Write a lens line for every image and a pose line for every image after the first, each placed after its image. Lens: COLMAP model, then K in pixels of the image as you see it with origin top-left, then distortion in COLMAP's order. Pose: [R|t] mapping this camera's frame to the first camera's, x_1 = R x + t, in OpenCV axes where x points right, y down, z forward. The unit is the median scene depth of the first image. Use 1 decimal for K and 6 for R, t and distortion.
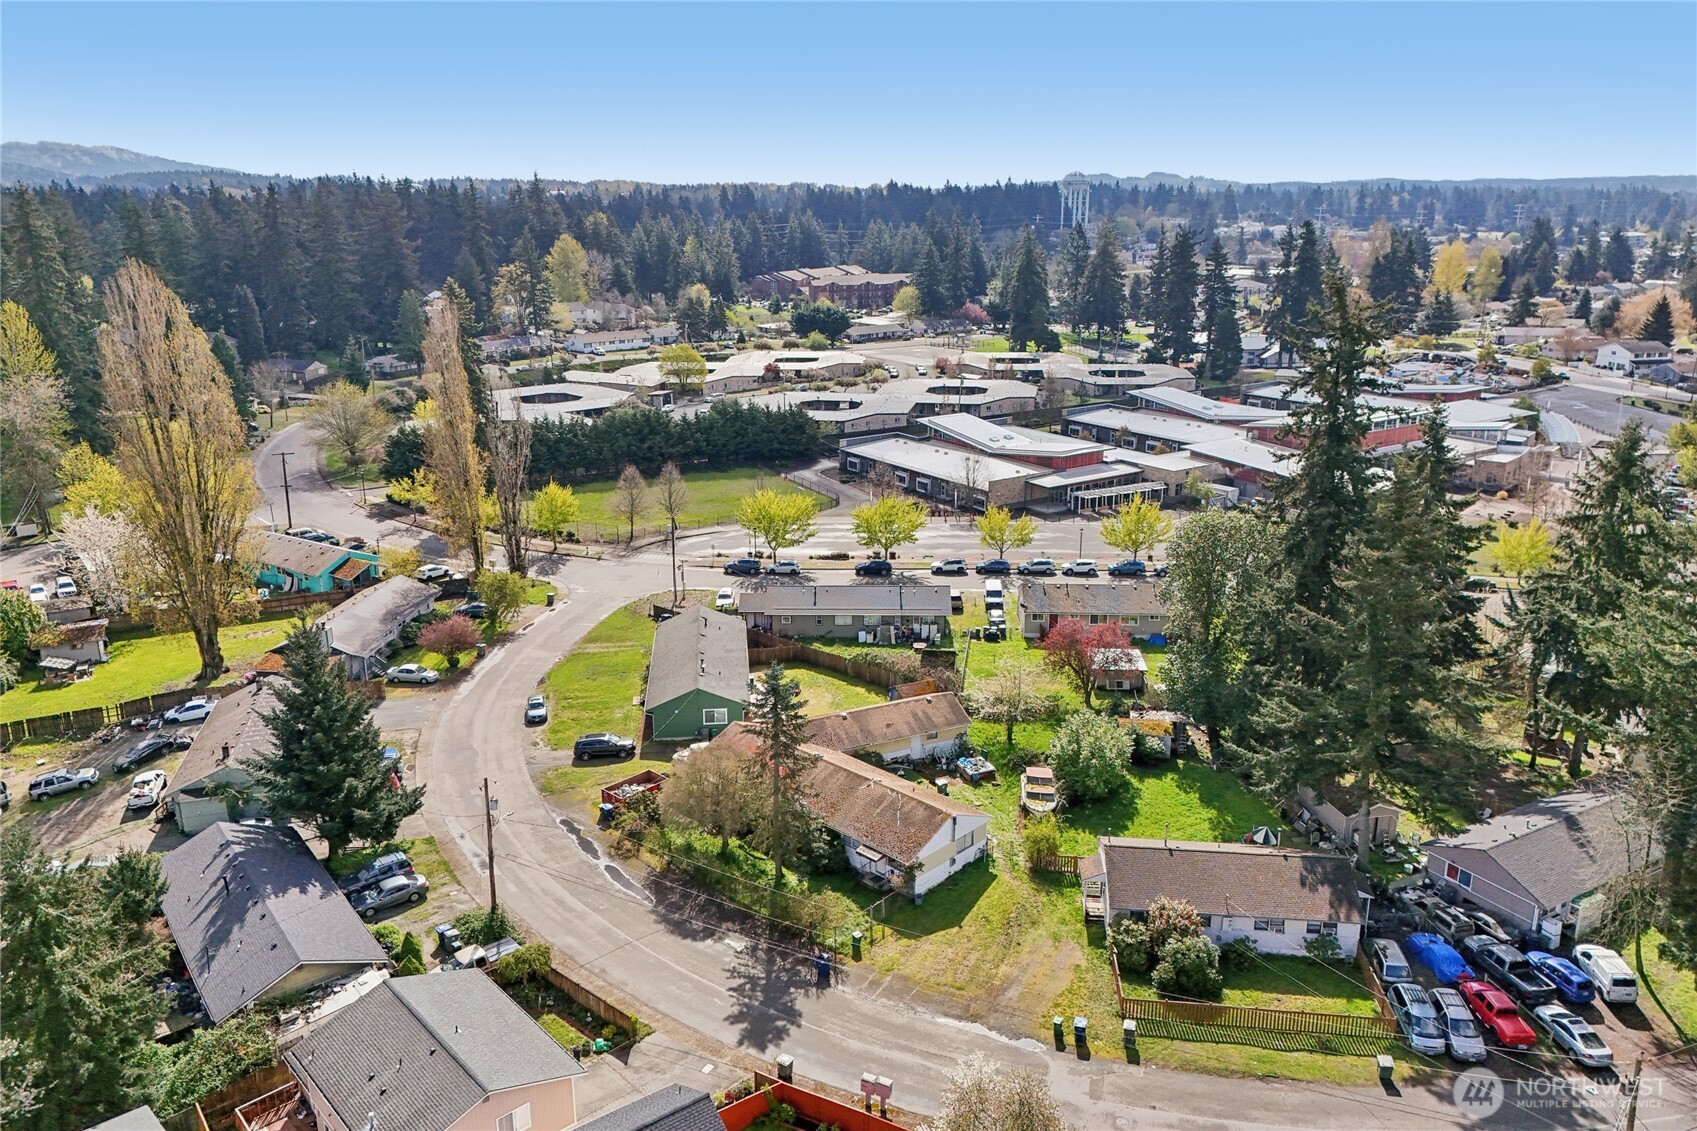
lens RADIAL K [[1241.6, 0, 848.5], [0, 1241.6, 565.5], [0, 0, 1]] dist [0.088917, -0.071857]
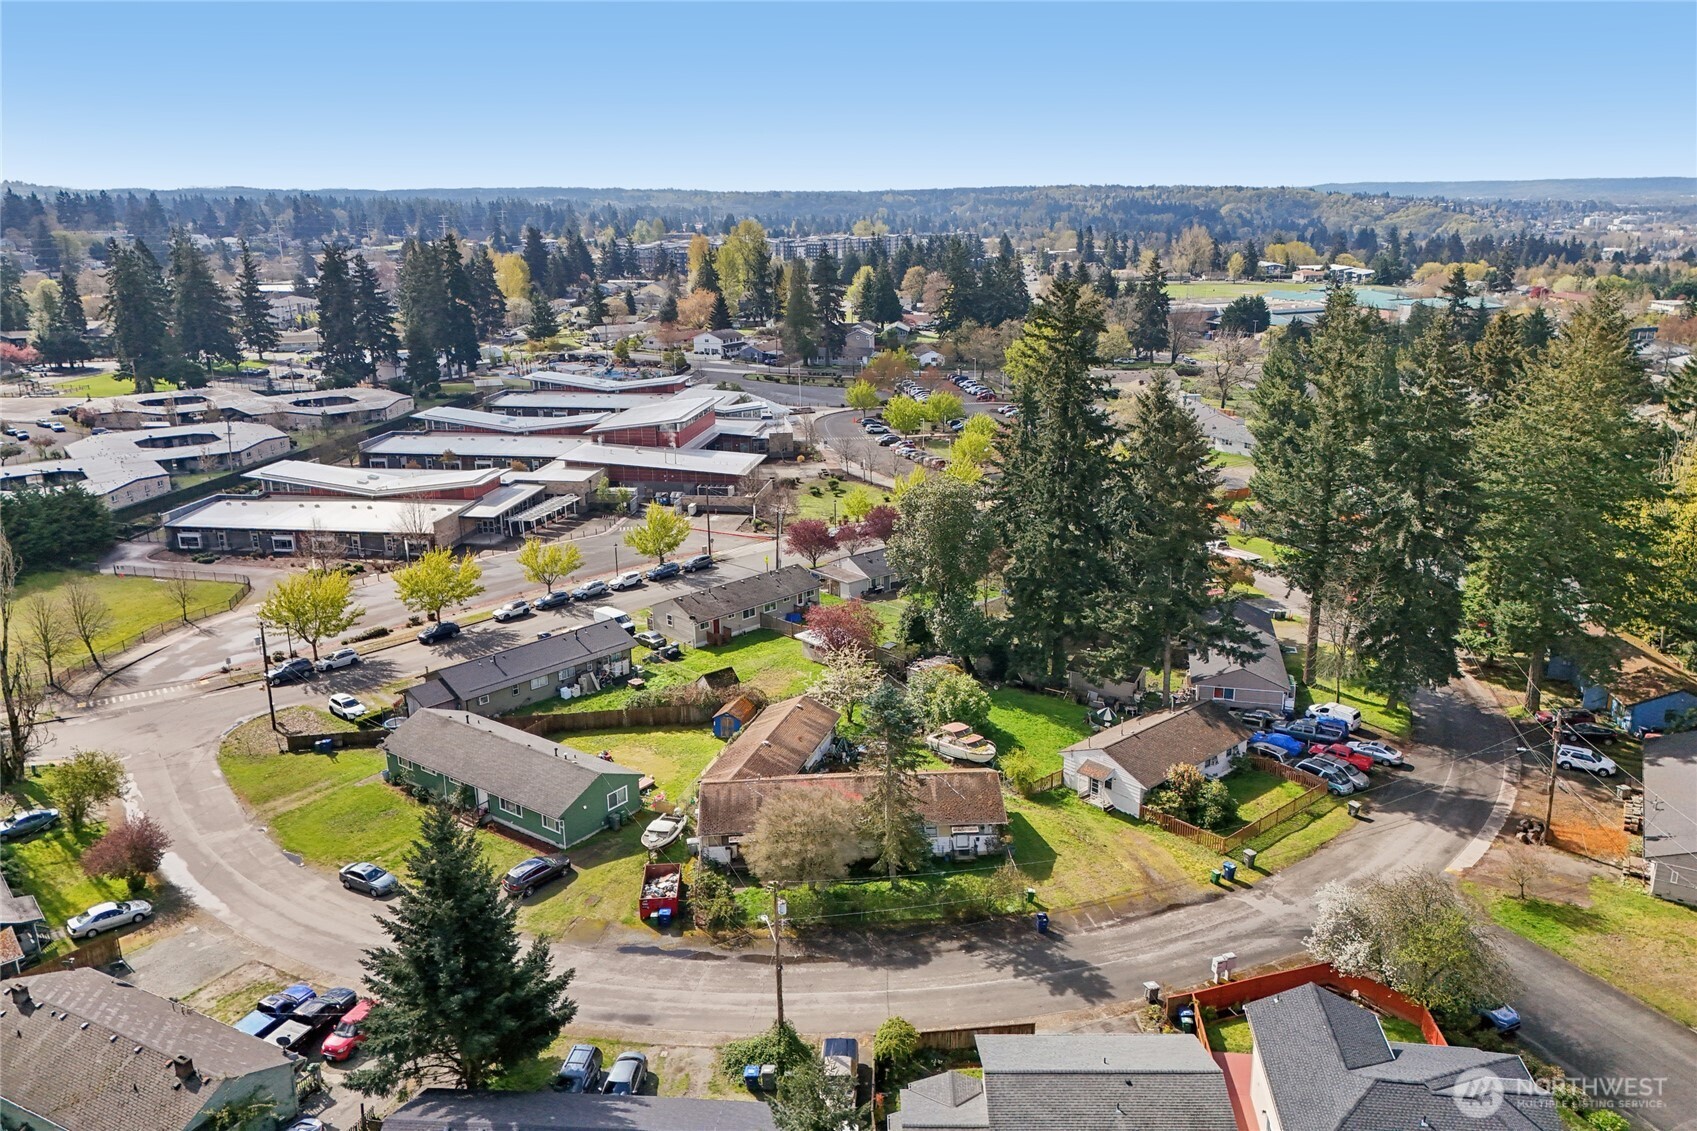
lens RADIAL K [[1241.6, 0, 848.5], [0, 1241.6, 565.5], [0, 0, 1]] dist [0.088917, -0.071857]
pose [[0.676861, -0.212951, 0.704635, -0.321658], [0.216702, 0.972466, 0.085732, -0.046516], [-0.703491, 0.094667, 0.704371, 0.115511]]
